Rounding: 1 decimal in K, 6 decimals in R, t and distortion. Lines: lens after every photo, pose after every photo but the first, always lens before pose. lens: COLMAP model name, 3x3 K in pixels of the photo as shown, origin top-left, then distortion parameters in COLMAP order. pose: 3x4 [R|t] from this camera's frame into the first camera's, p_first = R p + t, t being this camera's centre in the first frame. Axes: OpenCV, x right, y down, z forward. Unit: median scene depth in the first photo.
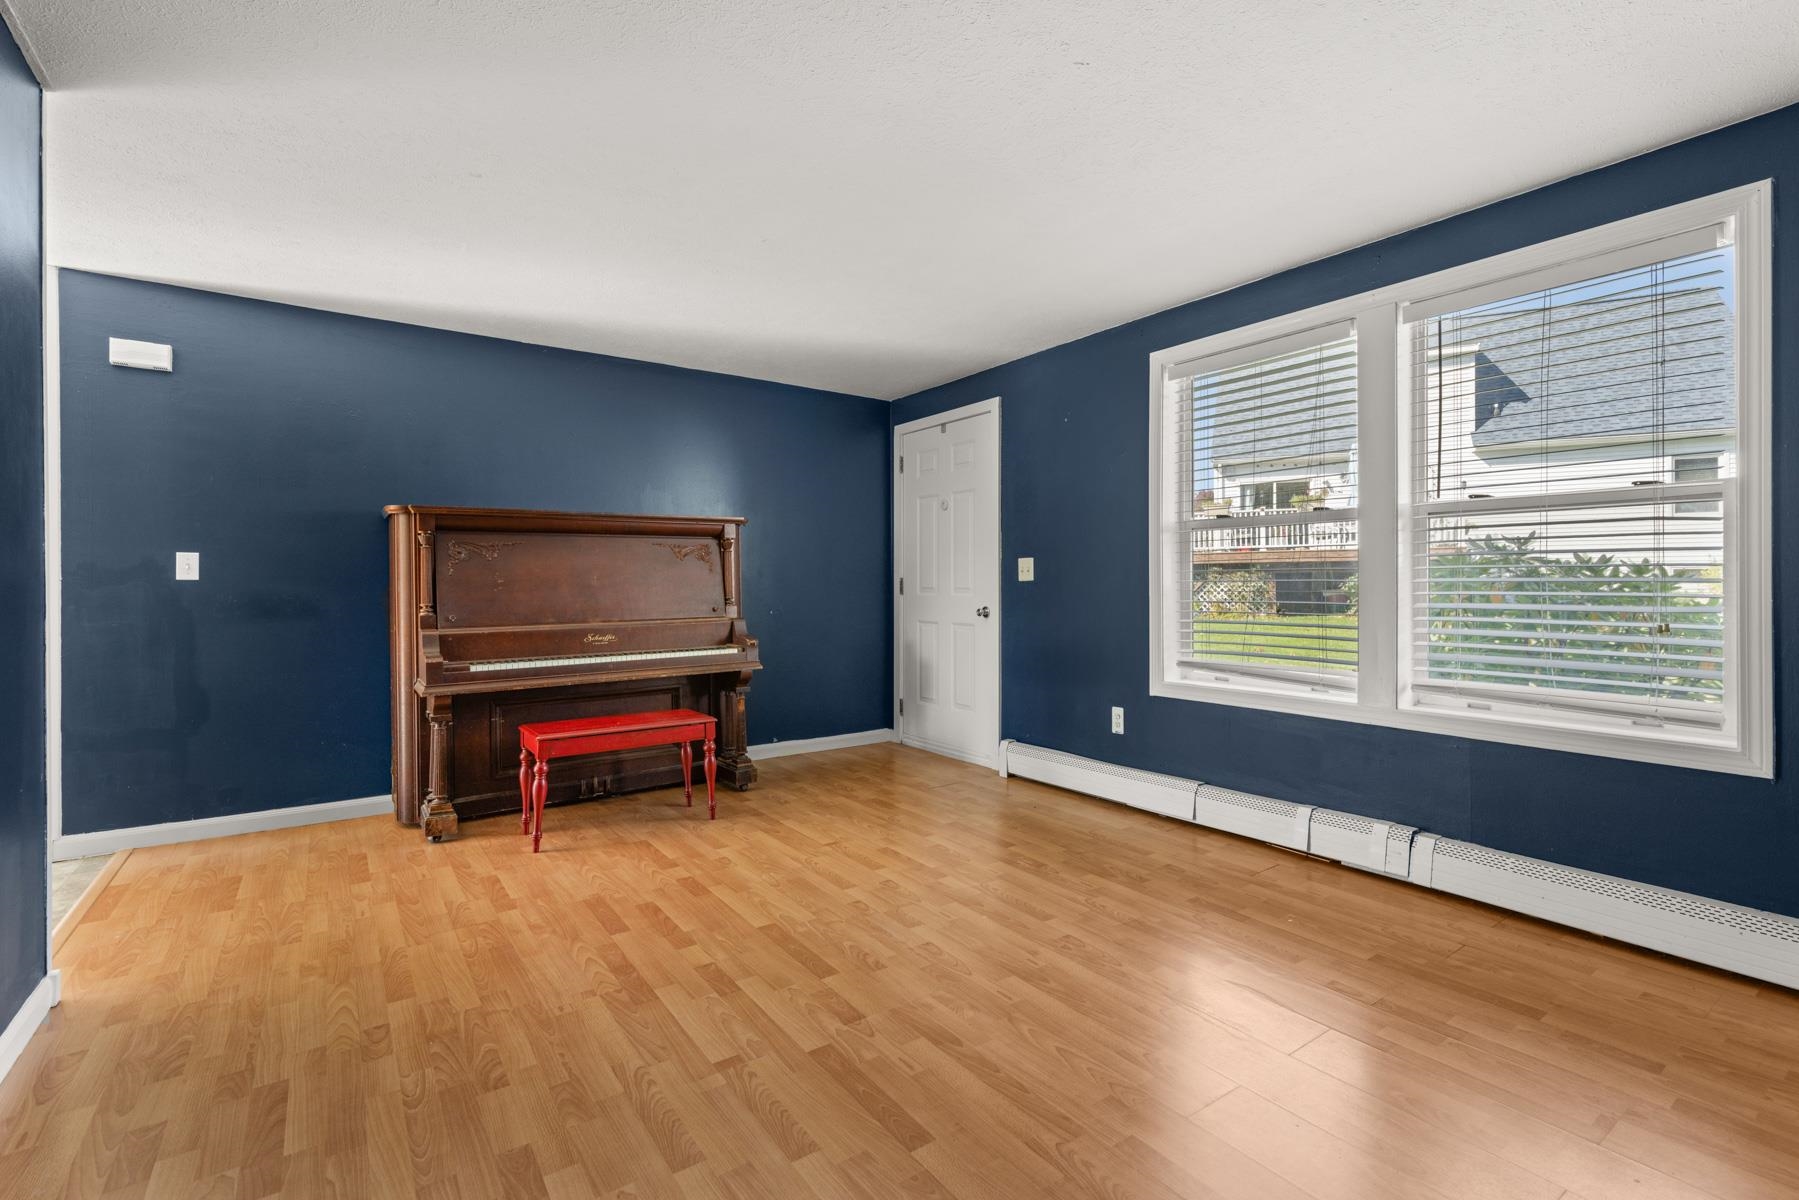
lens RADIAL K [[812.6, 0, 897.9], [0, 812.6, 591.8], [0, 0, 1]] dist [0.014226, -0.000012]
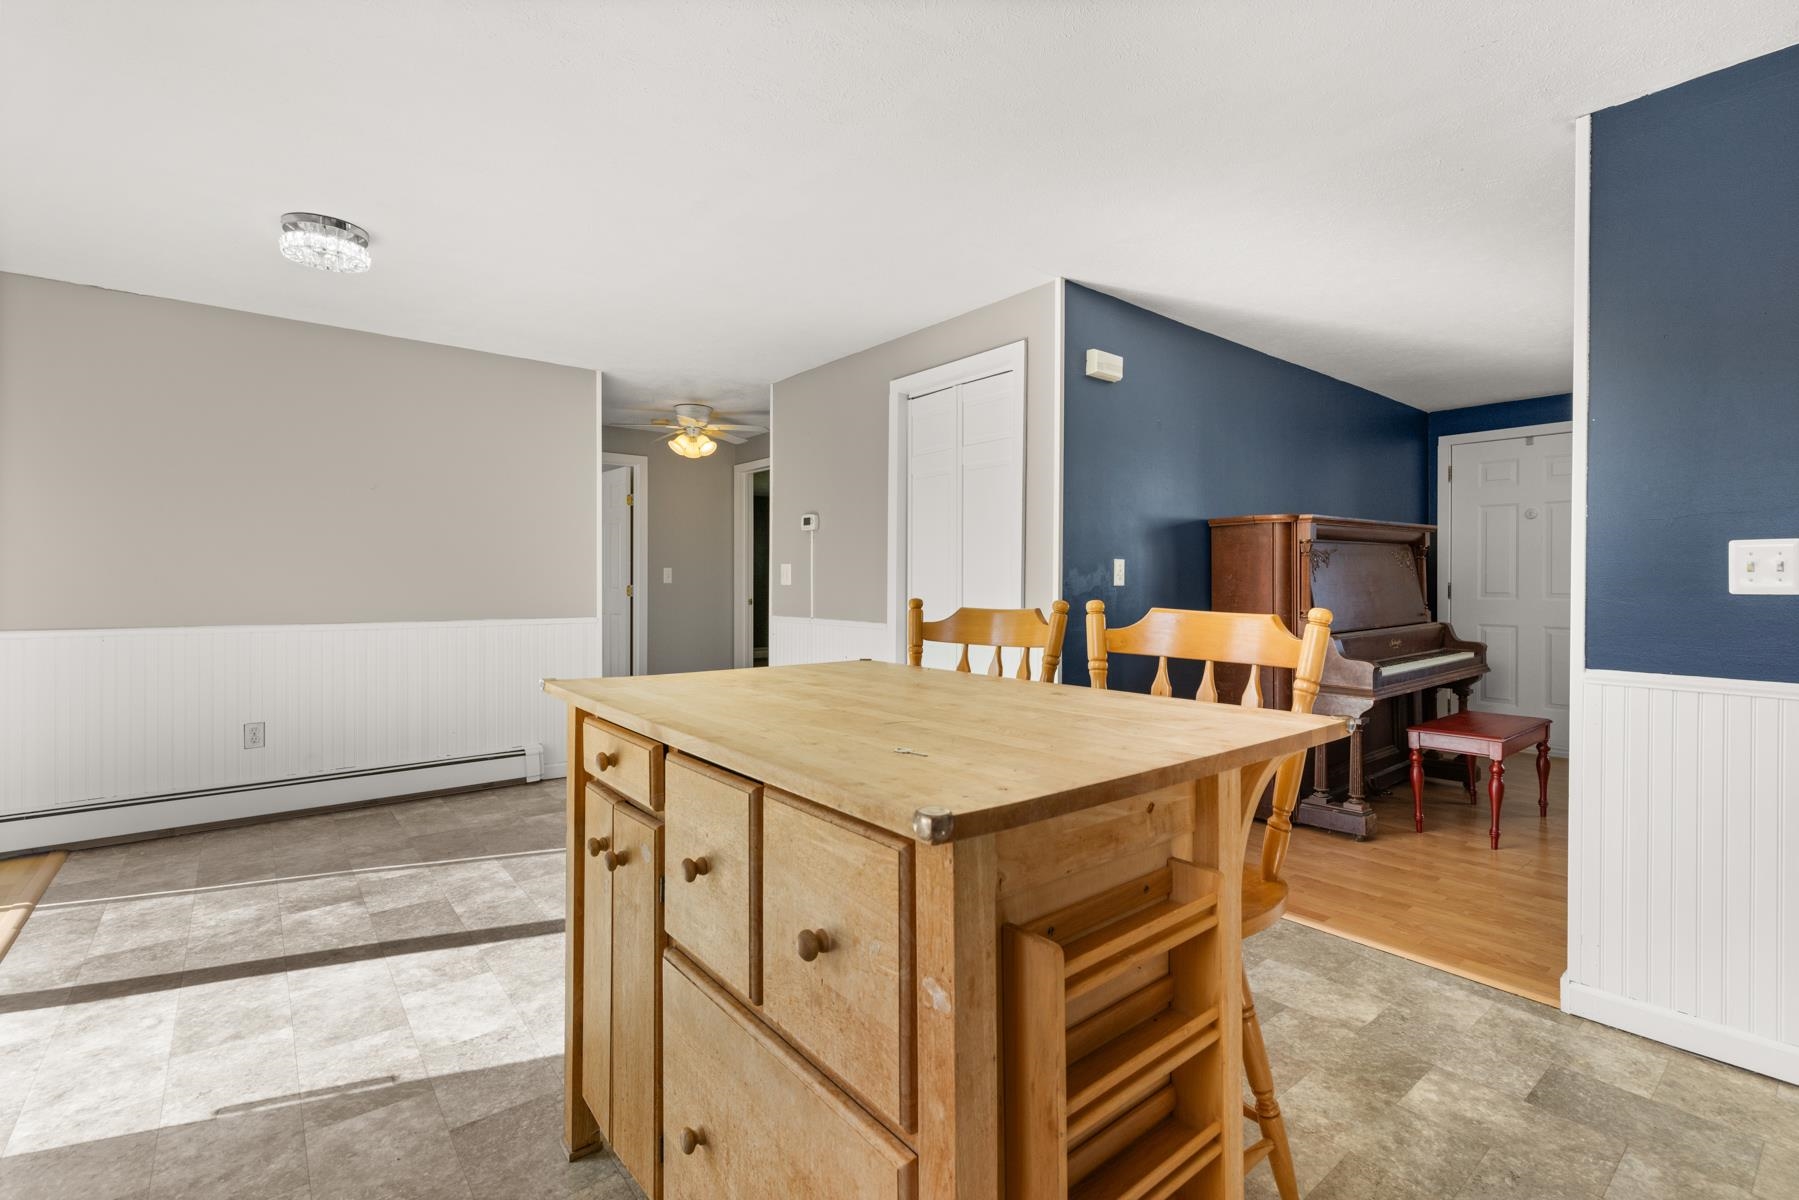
lens RADIAL K [[812.6, 0, 902.4], [0, 812.6, 584.6], [0, 0, 1]] dist [0.014226, -0.000012]
pose [[0.997159, 0.003577, 0.075245, -0.774697], [-0.003053, 0.999970, -0.007075, -0.004978], [-0.075268, 0.006825, 0.997140, 0.008301]]
